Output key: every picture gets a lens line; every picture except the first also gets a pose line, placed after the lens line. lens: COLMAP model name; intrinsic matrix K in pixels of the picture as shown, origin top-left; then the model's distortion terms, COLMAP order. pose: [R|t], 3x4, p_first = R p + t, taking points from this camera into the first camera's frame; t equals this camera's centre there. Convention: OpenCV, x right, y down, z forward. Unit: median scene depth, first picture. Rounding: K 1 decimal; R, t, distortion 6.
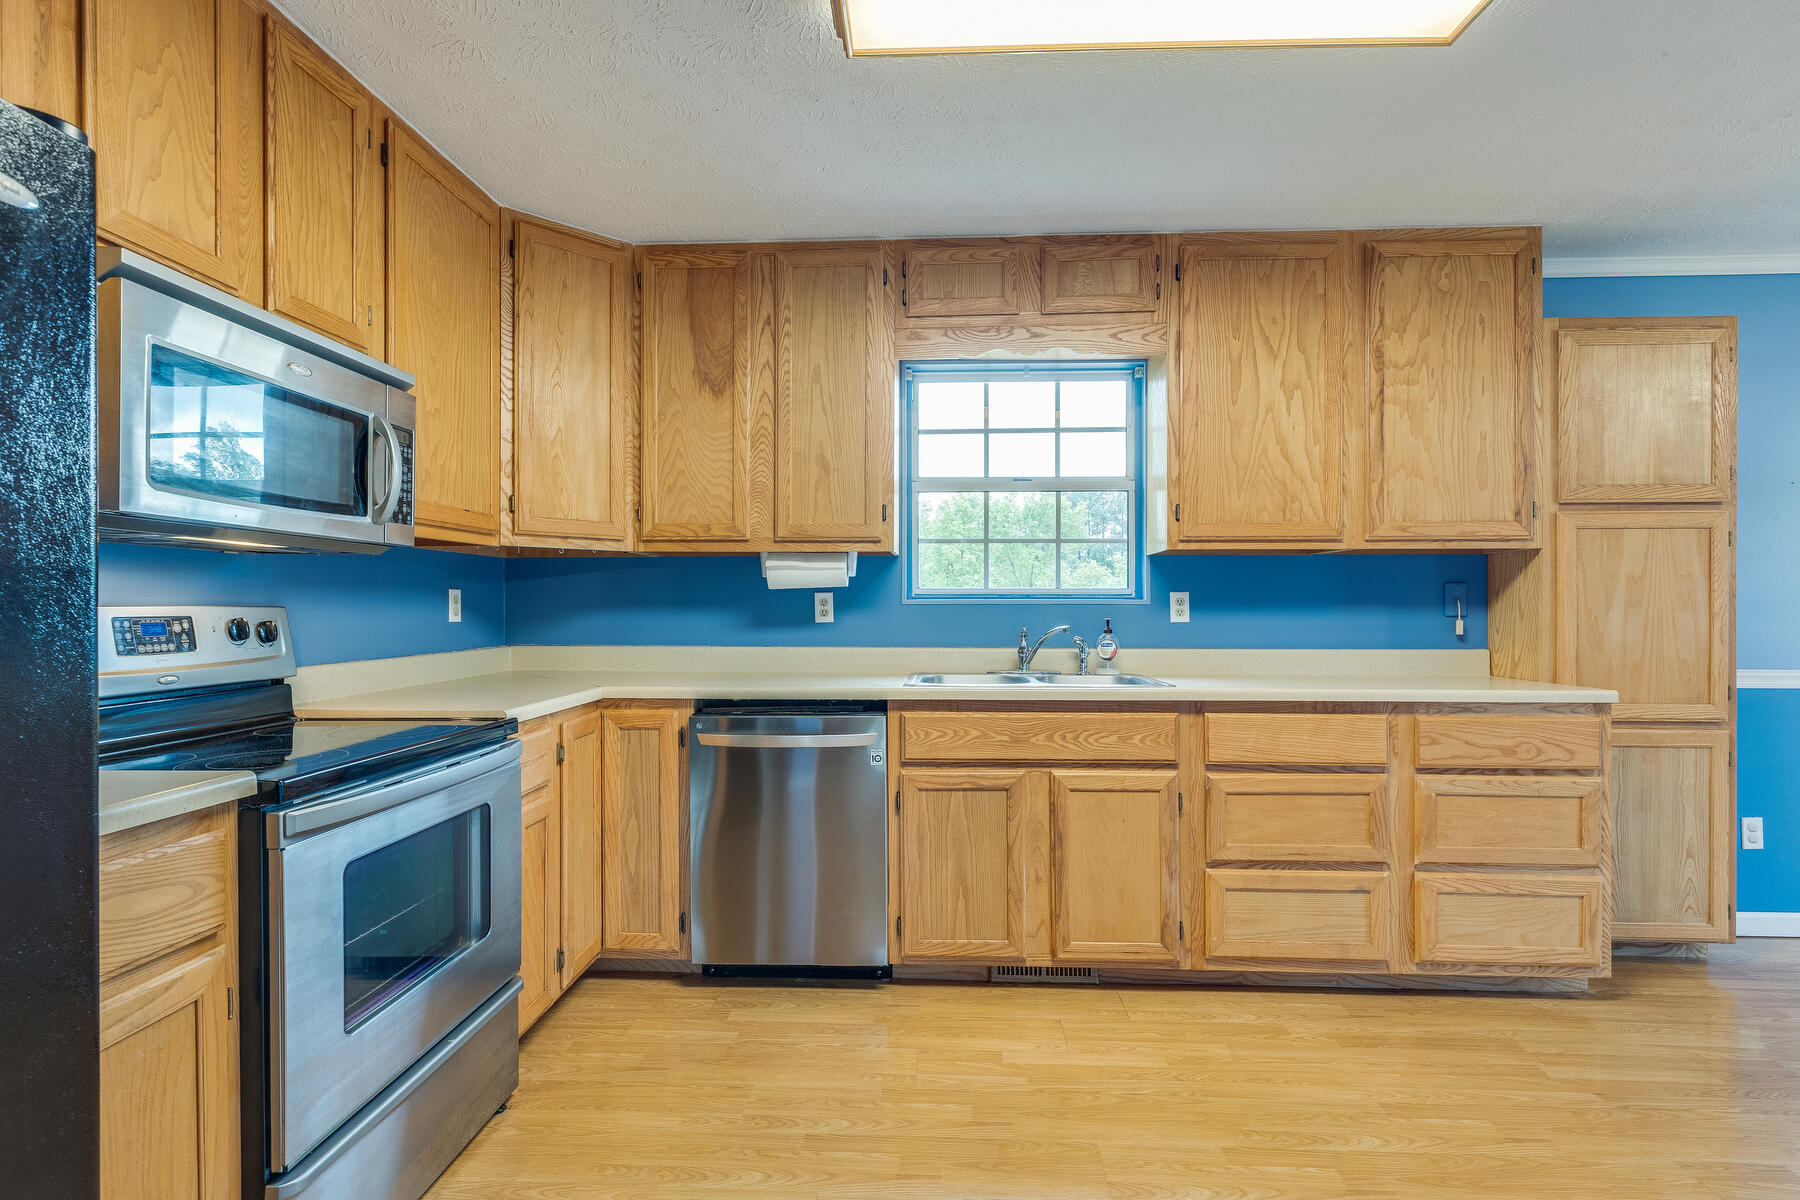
lens RADIAL K [[878.4, 0, 900.0], [0, 878.4, 600.0], [0, 0, 1]] dist [0.001636, -0.000049]
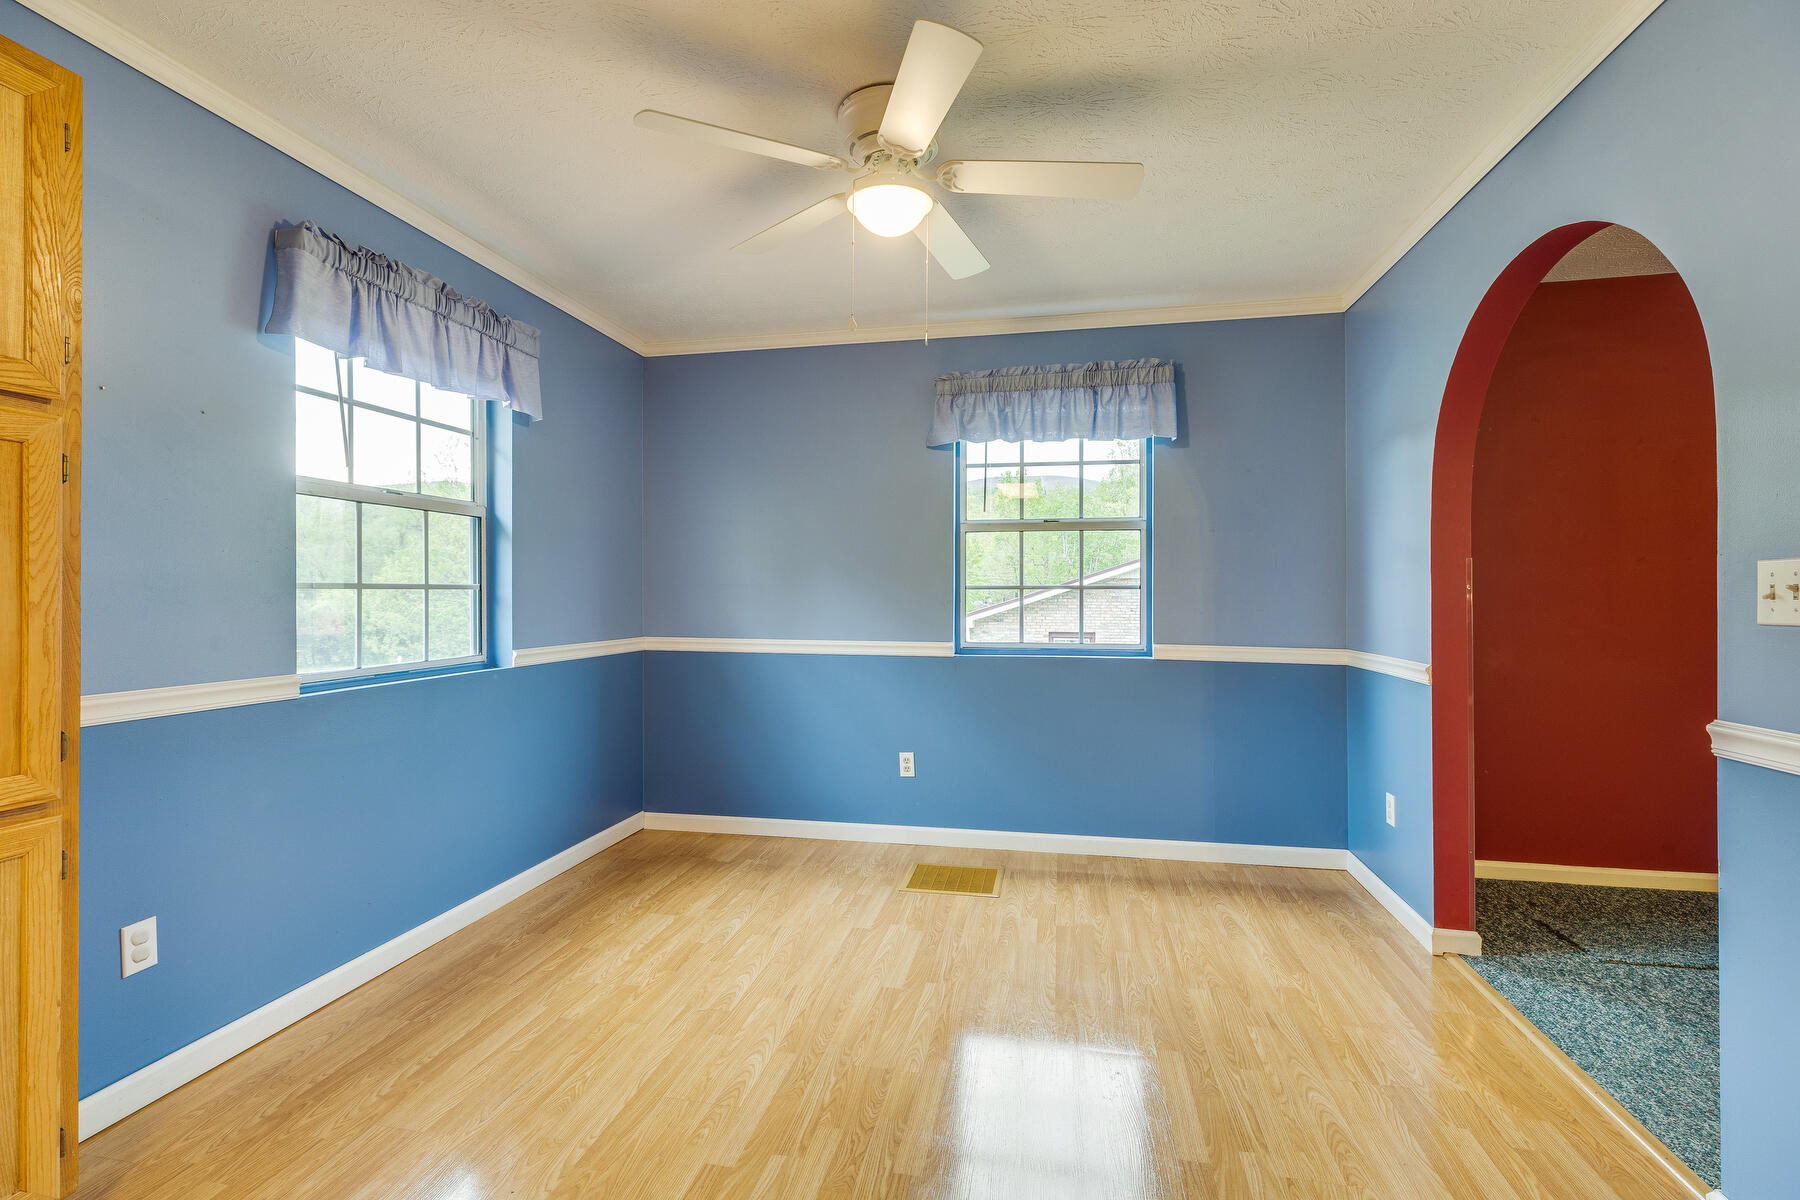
lens RADIAL K [[803.5, 0, 900.0], [0, 803.5, 600.0], [0, 0, 1]] dist [0.003232, 0.000085]
pose [[0.145956, -0.008863, 0.989251, 0.517019], [-0.004249, 0.999945, 0.009586, 0.006476], [-0.989282, -0.005602, 0.145911, 0.404957]]
